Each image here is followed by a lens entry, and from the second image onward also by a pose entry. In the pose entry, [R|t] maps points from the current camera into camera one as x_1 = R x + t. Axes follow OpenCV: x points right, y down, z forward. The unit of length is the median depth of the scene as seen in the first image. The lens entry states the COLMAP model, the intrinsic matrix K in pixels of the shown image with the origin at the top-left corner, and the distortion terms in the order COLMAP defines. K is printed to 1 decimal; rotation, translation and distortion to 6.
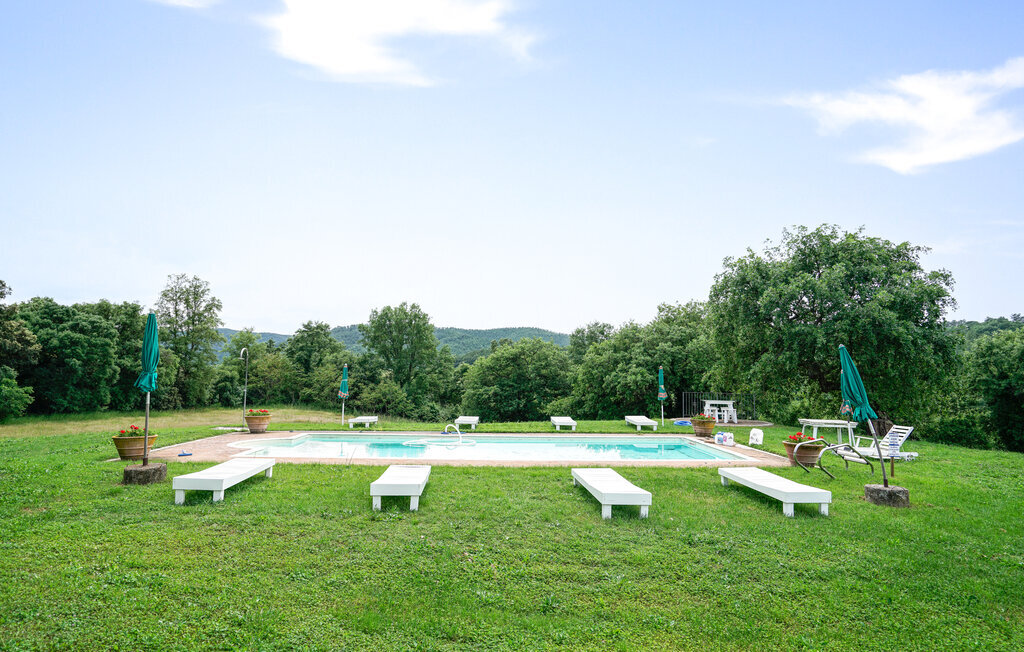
lens RADIAL K [[611.5, 0, 511.2], [0, 611.5, 328.7], [0, 0, 1]] dist [-0.005359, 0.005474]
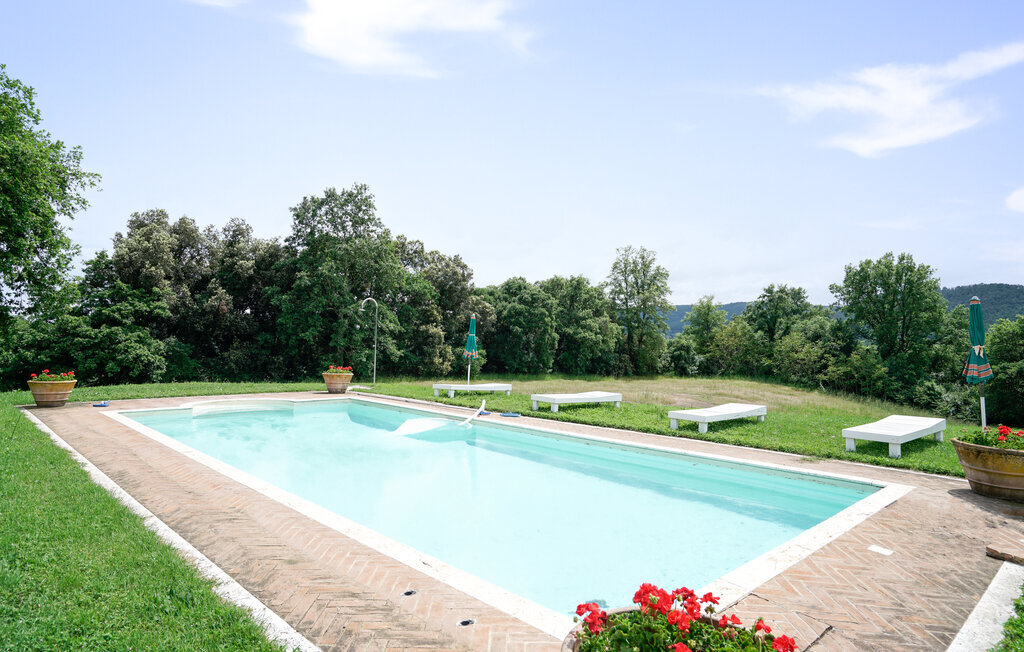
lens RADIAL K [[611.5, 0, 513.1], [0, 611.5, 314.7], [0, 0, 1]] dist [-0.005359, 0.005474]
pose [[0.680987, -0.029560, -0.731699, 0.084545], [0.045535, 0.998961, 0.002022, 0.015644], [0.730879, -0.034695, 0.681625, 0.134717]]
